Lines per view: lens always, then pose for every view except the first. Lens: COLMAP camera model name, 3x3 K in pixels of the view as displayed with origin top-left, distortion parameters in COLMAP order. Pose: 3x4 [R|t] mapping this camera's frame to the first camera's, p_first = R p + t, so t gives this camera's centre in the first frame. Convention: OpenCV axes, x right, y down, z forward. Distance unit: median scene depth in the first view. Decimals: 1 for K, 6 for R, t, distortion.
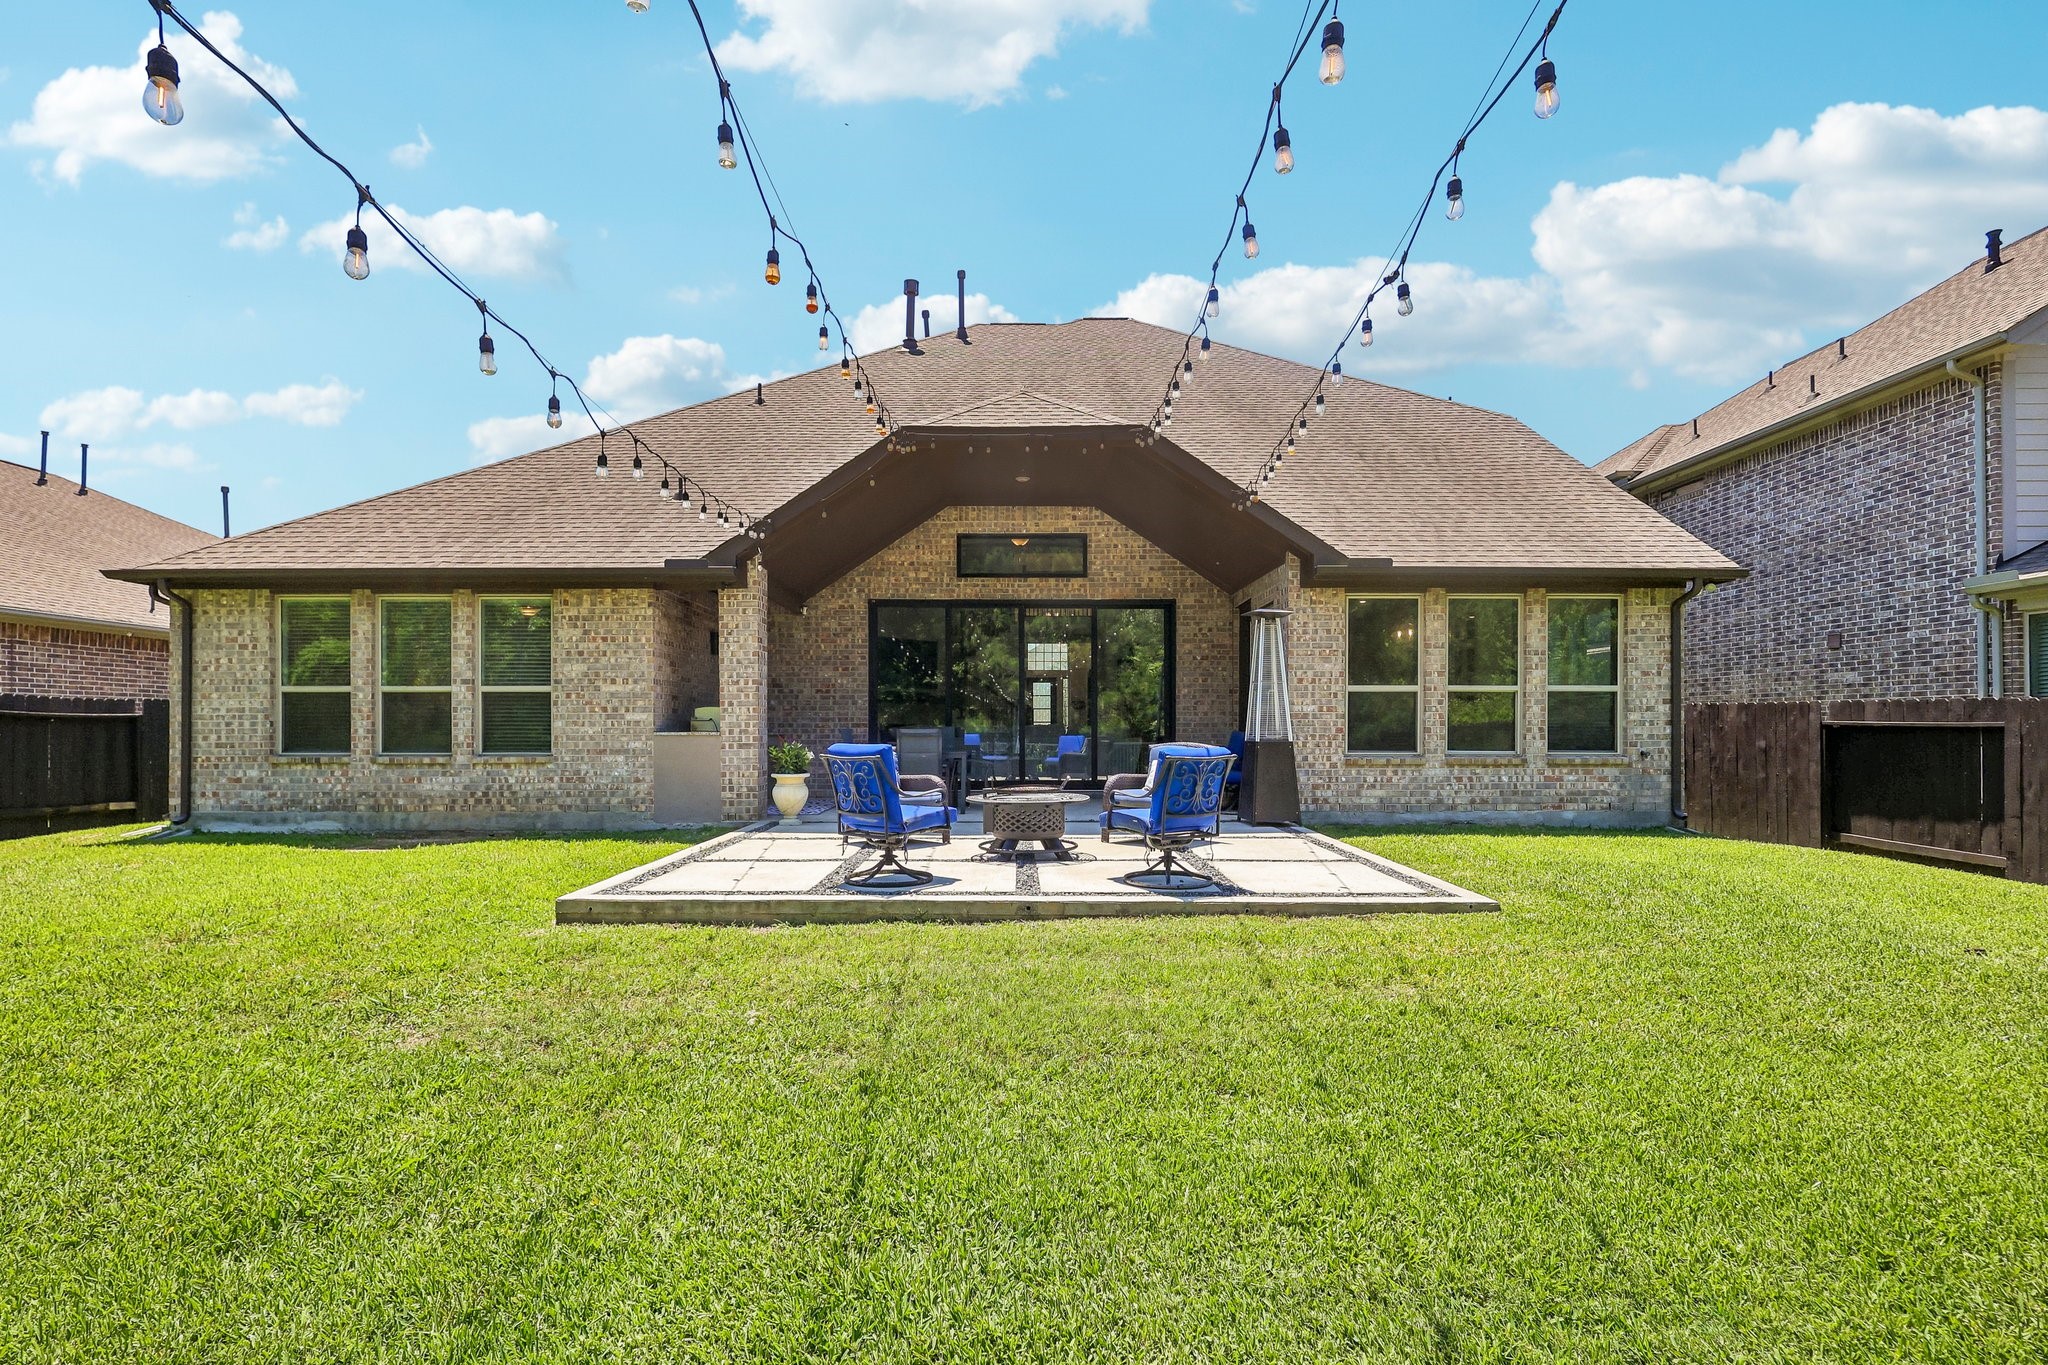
lens RADIAL K [[949.4, 0, 1046.1], [0, 949.4, 726.4], [0, 0, 1]] dist [-0.001201, 0.000090]
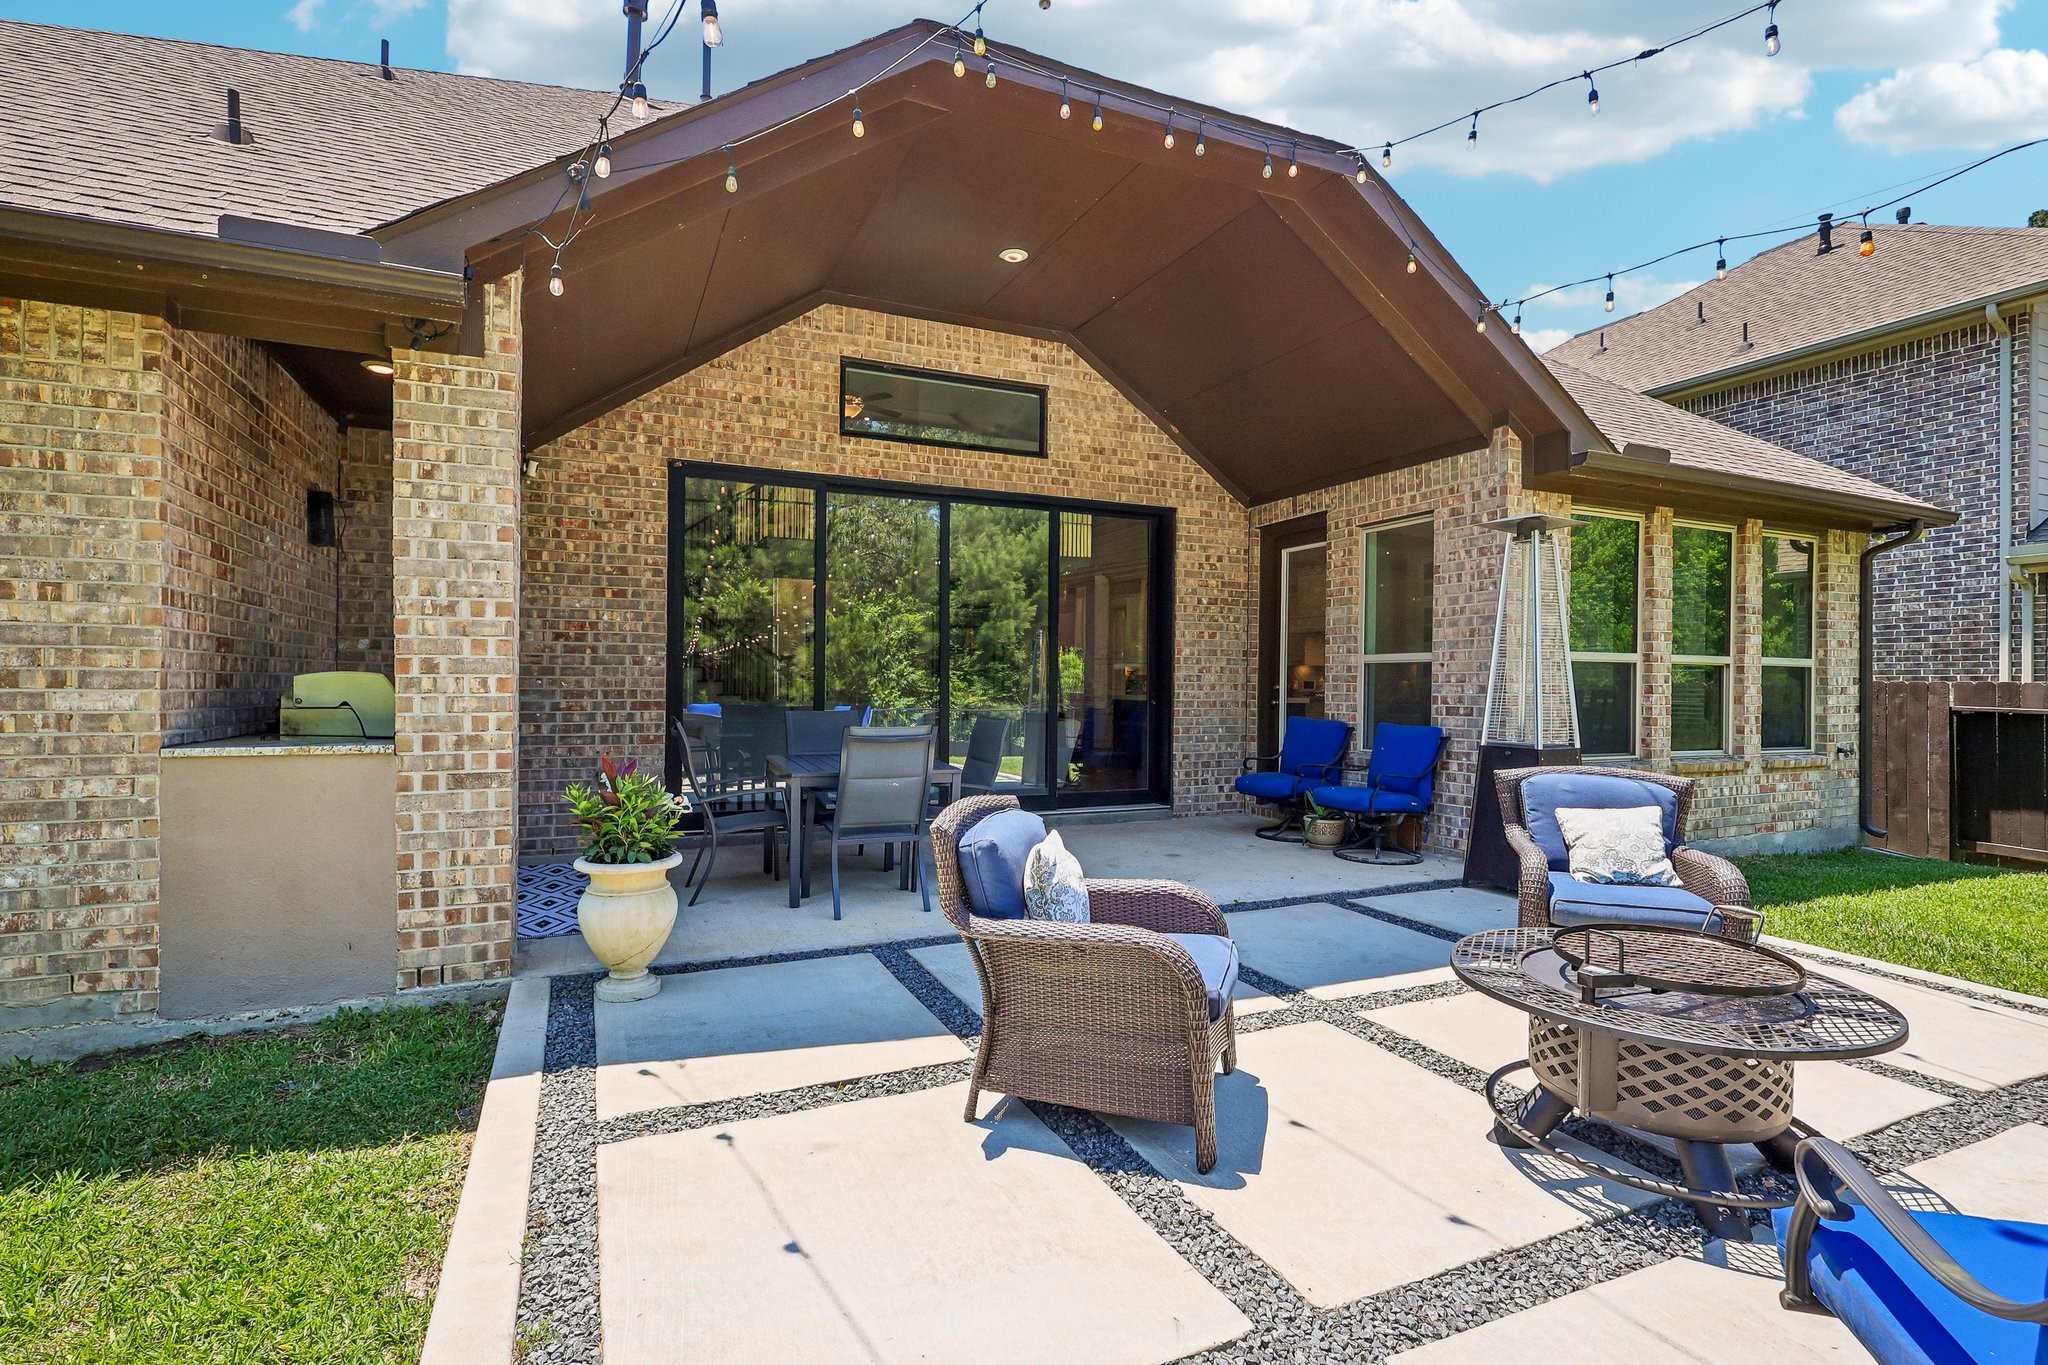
lens RADIAL K [[949.4, 0, 1022.5], [0, 949.4, 680.4], [0, 0, 1]] dist [-0.001201, 0.000090]
pose [[0.922134, 0.009468, 0.386754, -0.249182], [-0.009611, 0.999953, -0.001564, -0.018997], [-0.386750, -0.002275, 0.922182, 0.544965]]
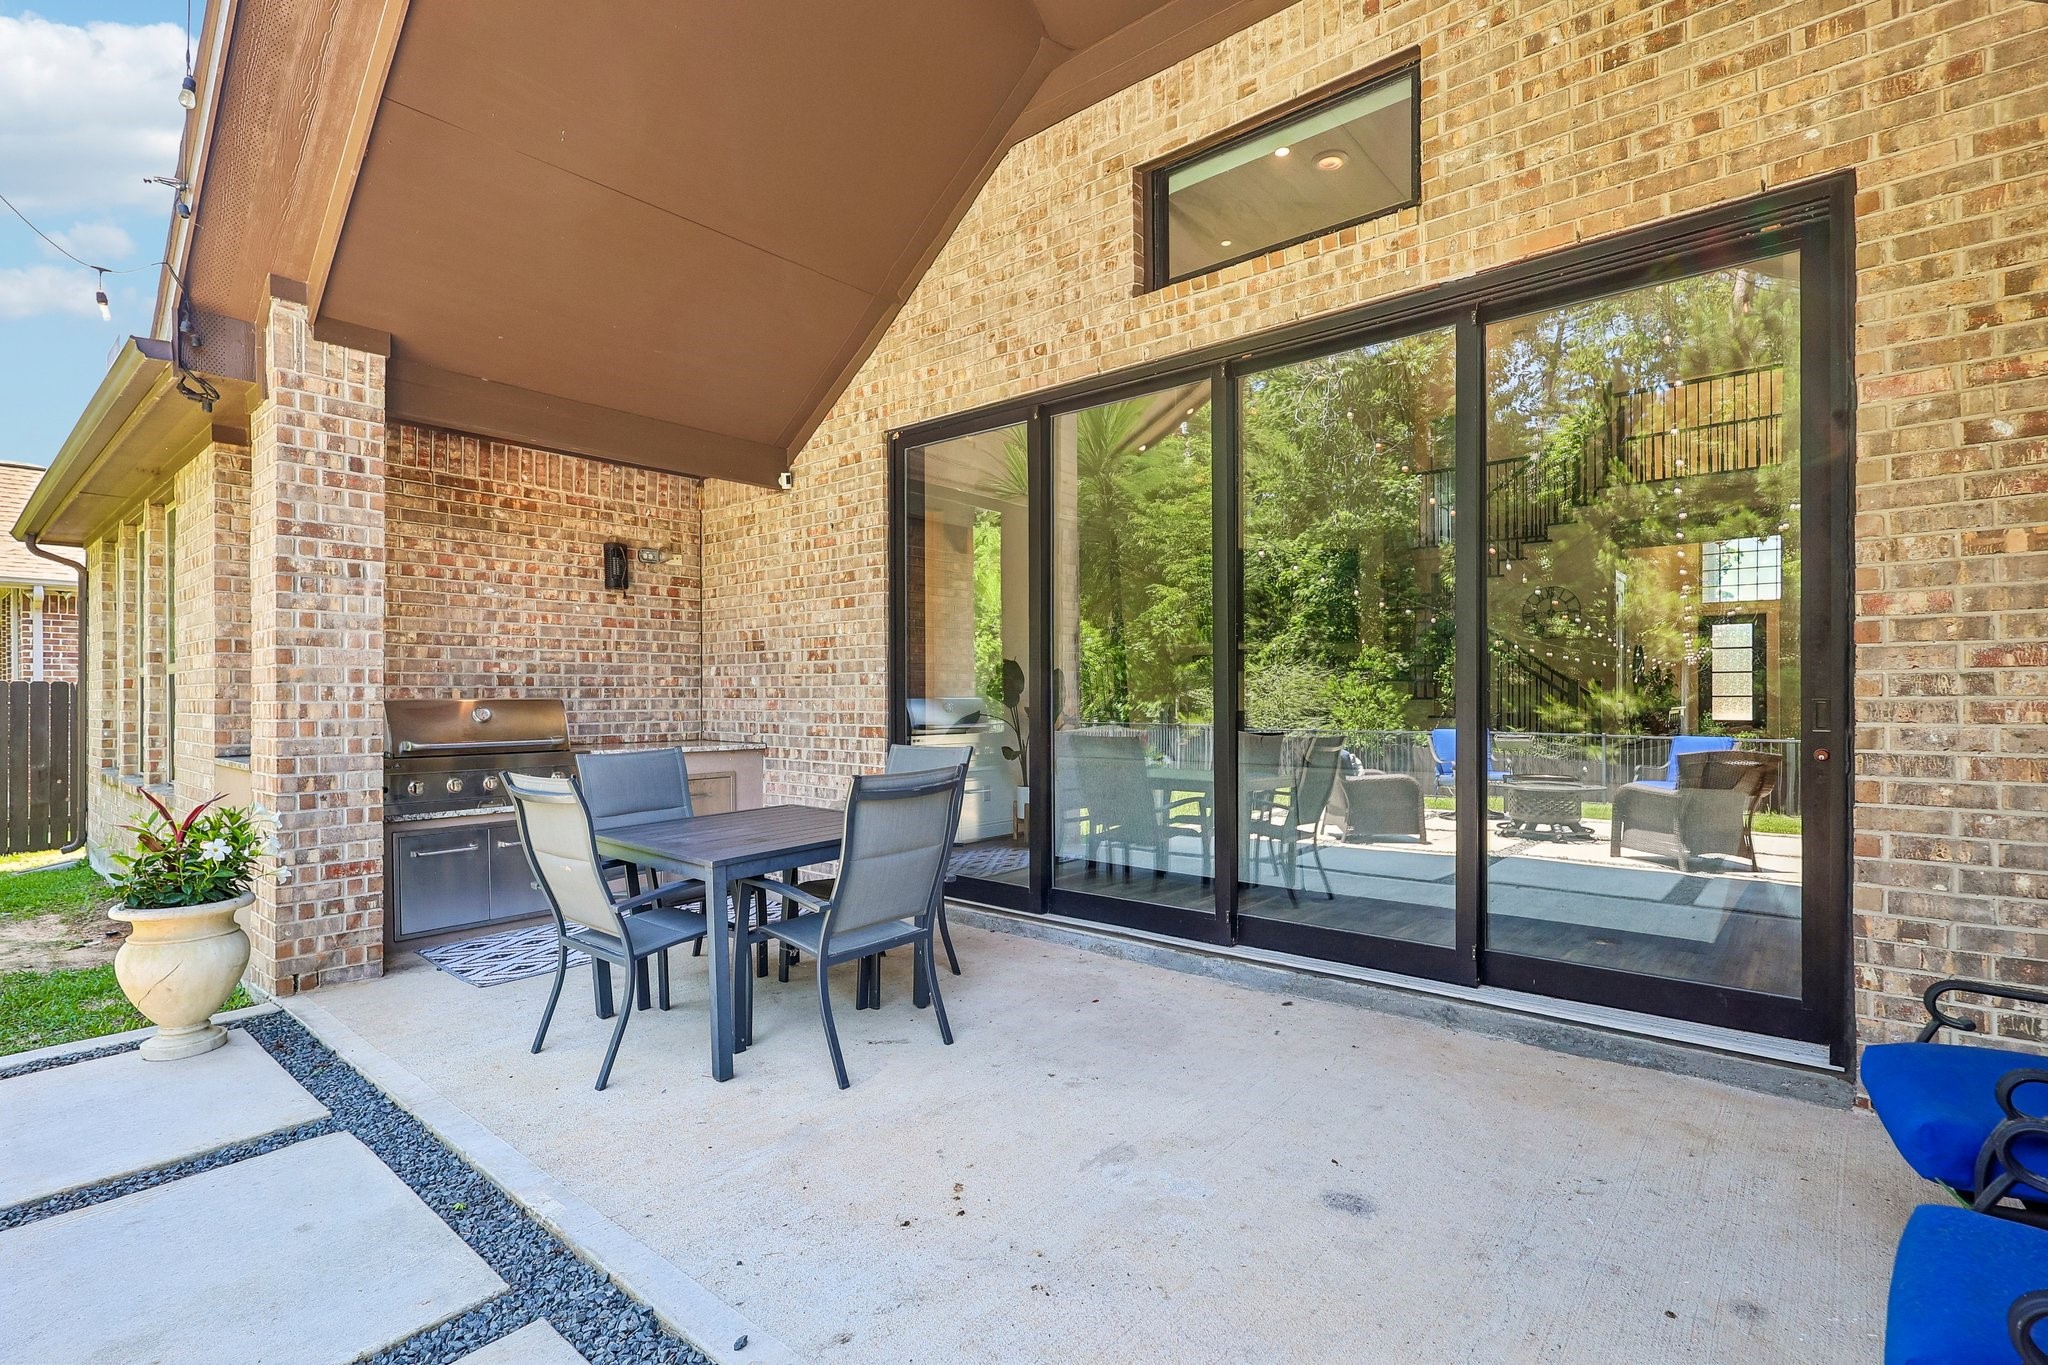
lens RADIAL K [[949.4, 0, 1042.6], [0, 949.4, 695.2], [0, 0, 1]] dist [-0.001201, 0.000090]
pose [[0.749966, -0.001782, -0.661474, 0.170959], [0.004844, 0.999984, 0.002798, -0.022438], [0.661458, -0.005302, 0.749963, 0.875682]]
